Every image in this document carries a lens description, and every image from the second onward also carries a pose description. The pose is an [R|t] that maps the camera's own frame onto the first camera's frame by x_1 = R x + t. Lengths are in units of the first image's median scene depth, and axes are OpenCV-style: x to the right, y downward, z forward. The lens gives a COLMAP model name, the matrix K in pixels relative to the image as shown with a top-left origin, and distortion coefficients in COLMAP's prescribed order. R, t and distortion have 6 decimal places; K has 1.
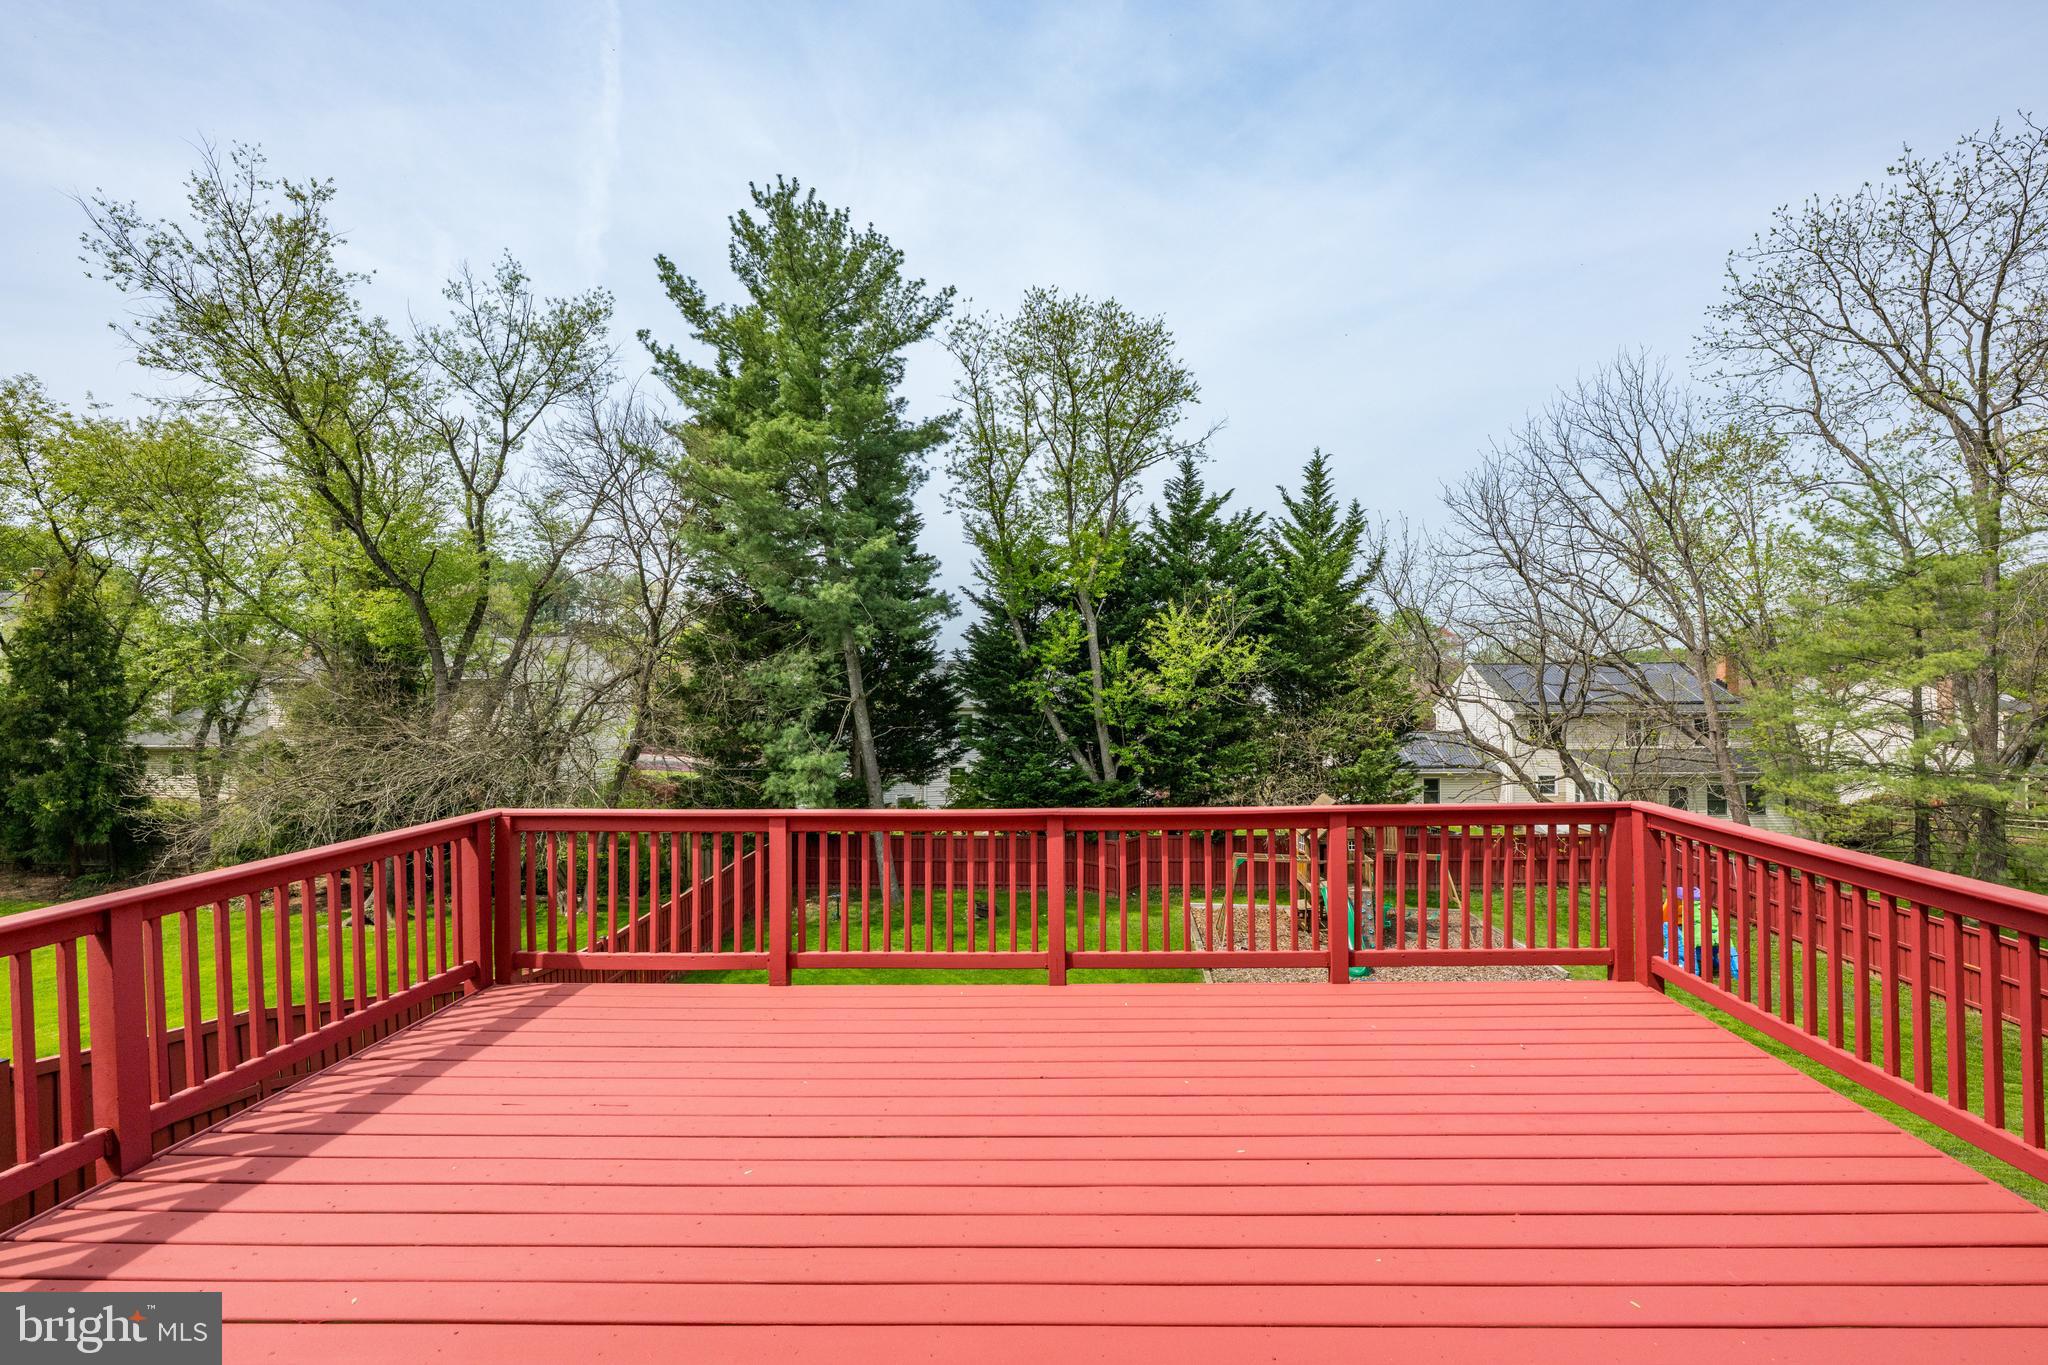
lens RADIAL K [[824.6, 0, 1080.3], [0, 824.6, 678.2], [0, 0, 1]] dist [-0.001472, -0.000877]
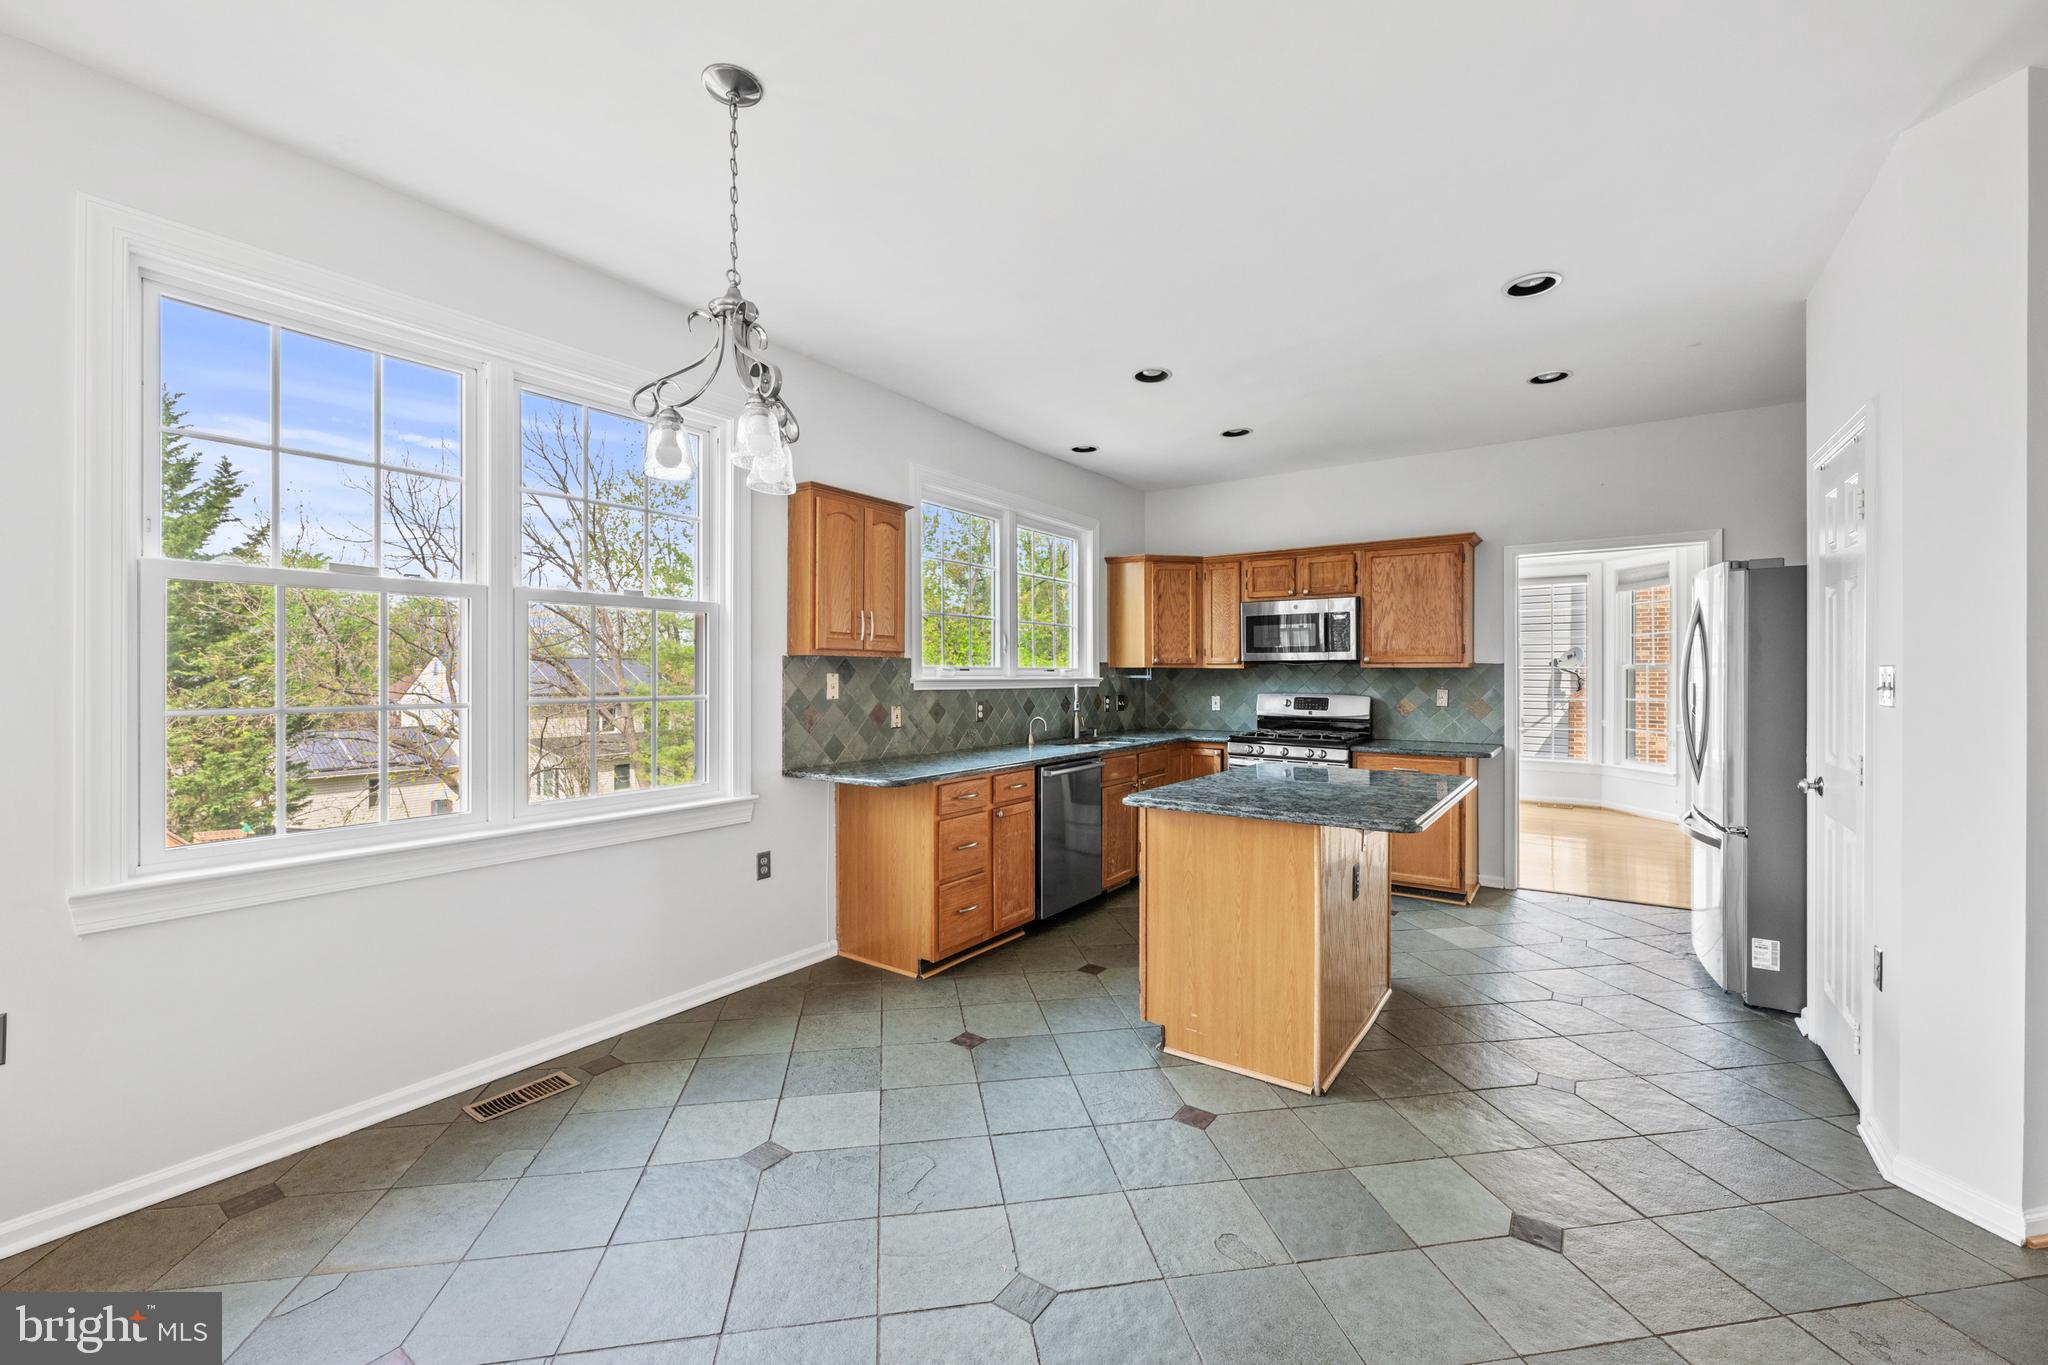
lens RADIAL K [[824.6, 0, 1014.7], [0, 824.6, 670.5], [0, 0, 1]] dist [-0.001472, -0.000877]
pose [[0.557091, 0.014007, 0.830334, 0.100731], [-0.012974, 0.999883, -0.008163, -0.002677], [-0.830350, -0.006225, 0.557207, -0.153566]]
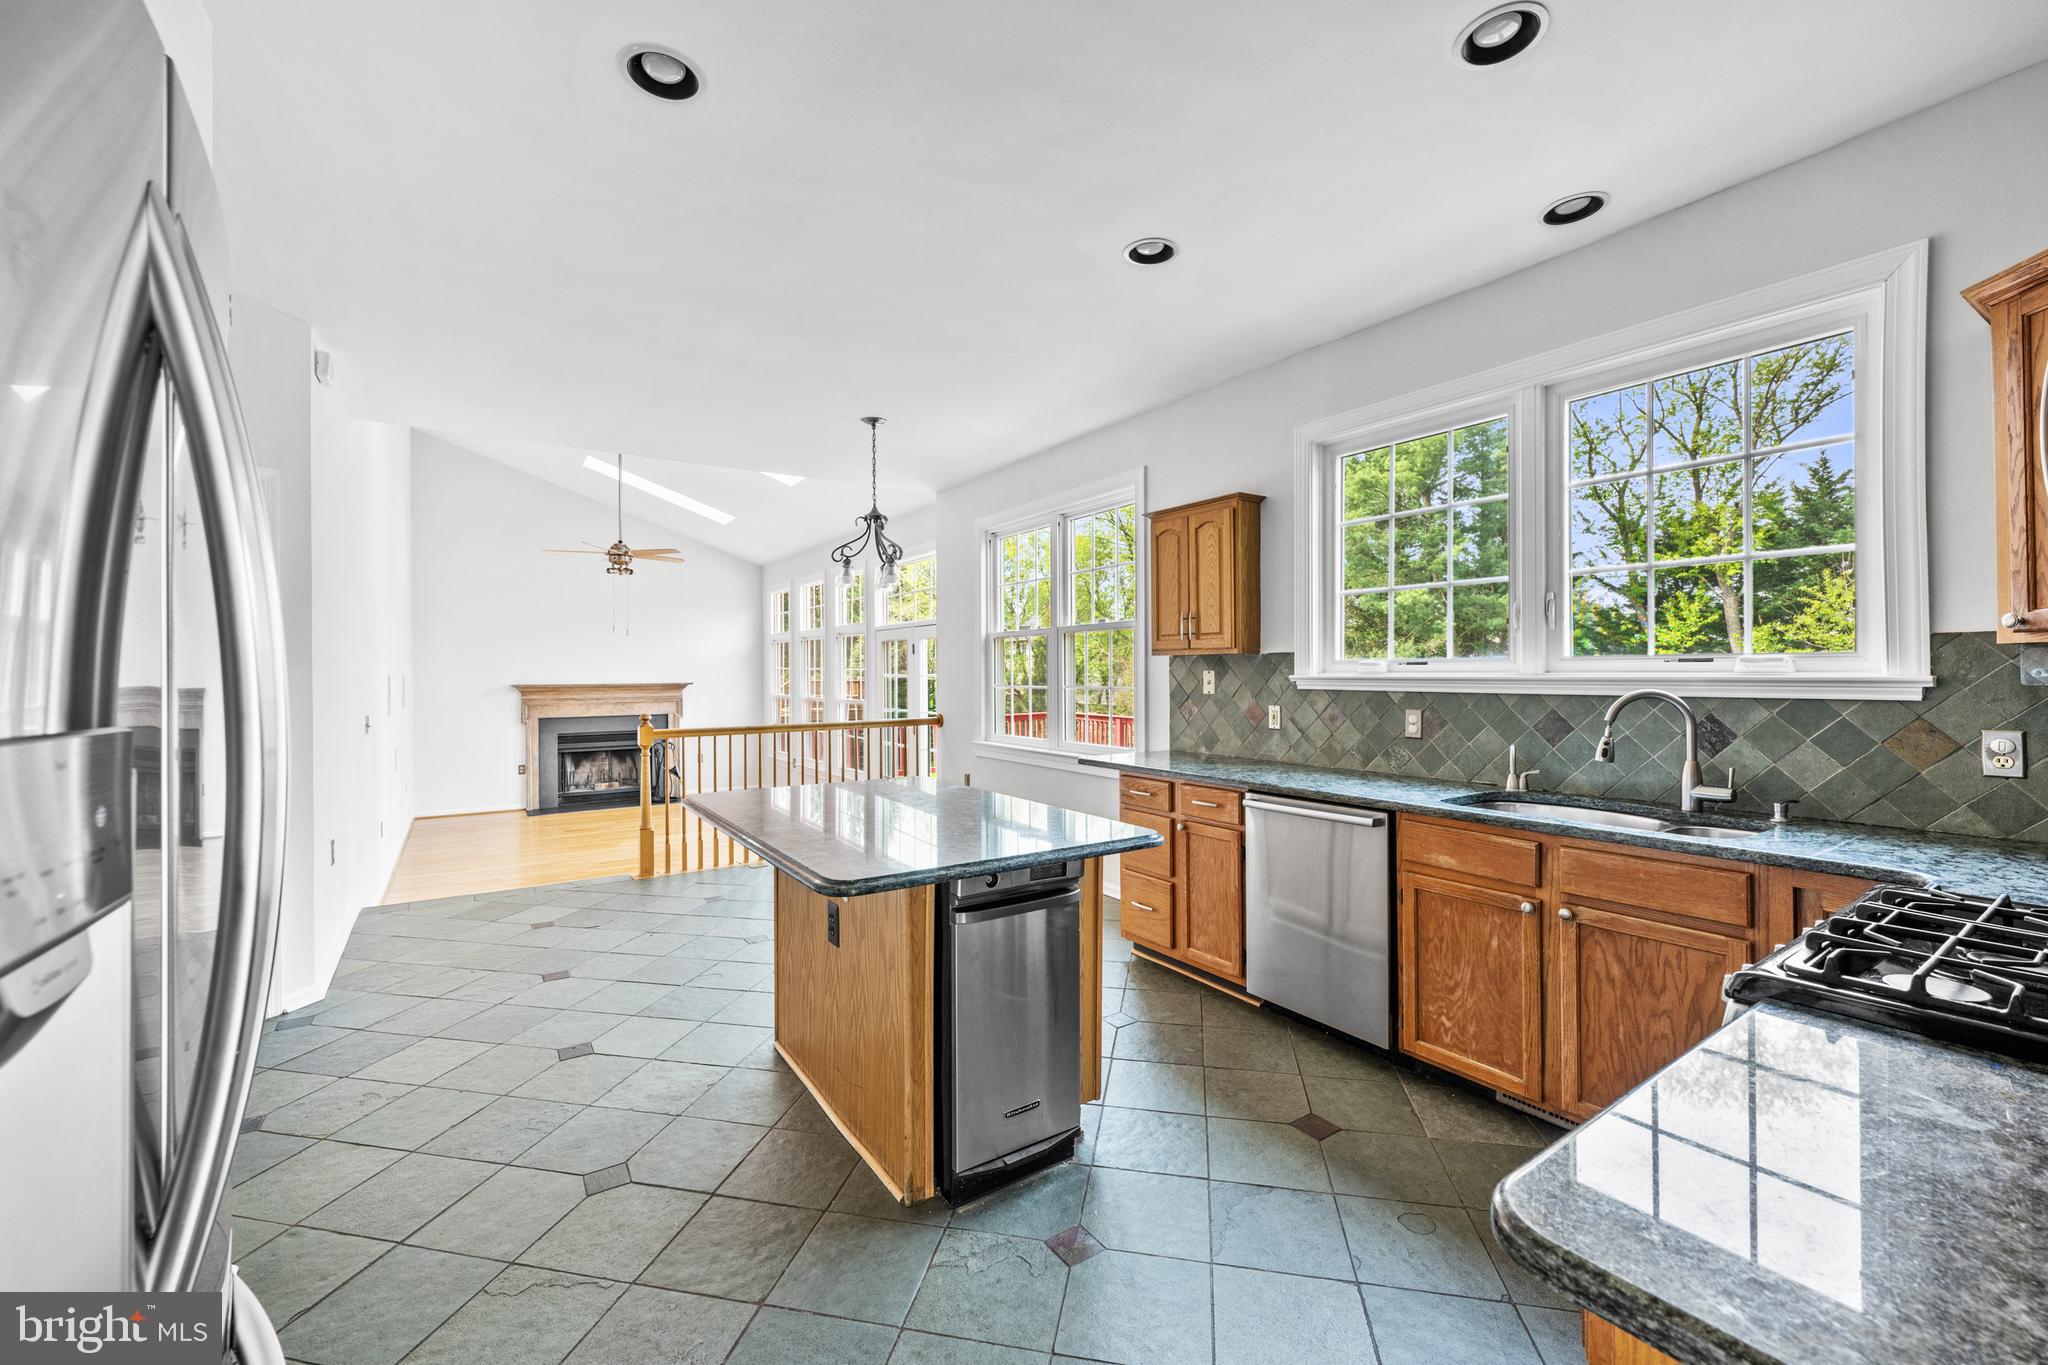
lens RADIAL K [[824.6, 0, 1025.1], [0, 824.6, 671.6], [0, 0, 1]] dist [-0.001472, -0.000877]
pose [[0.576082, 0.004944, -0.817377, 0.321403], [0.005177, 0.999940, 0.009696, -0.004538], [0.817375, -0.009817, 0.576022, -0.166420]]
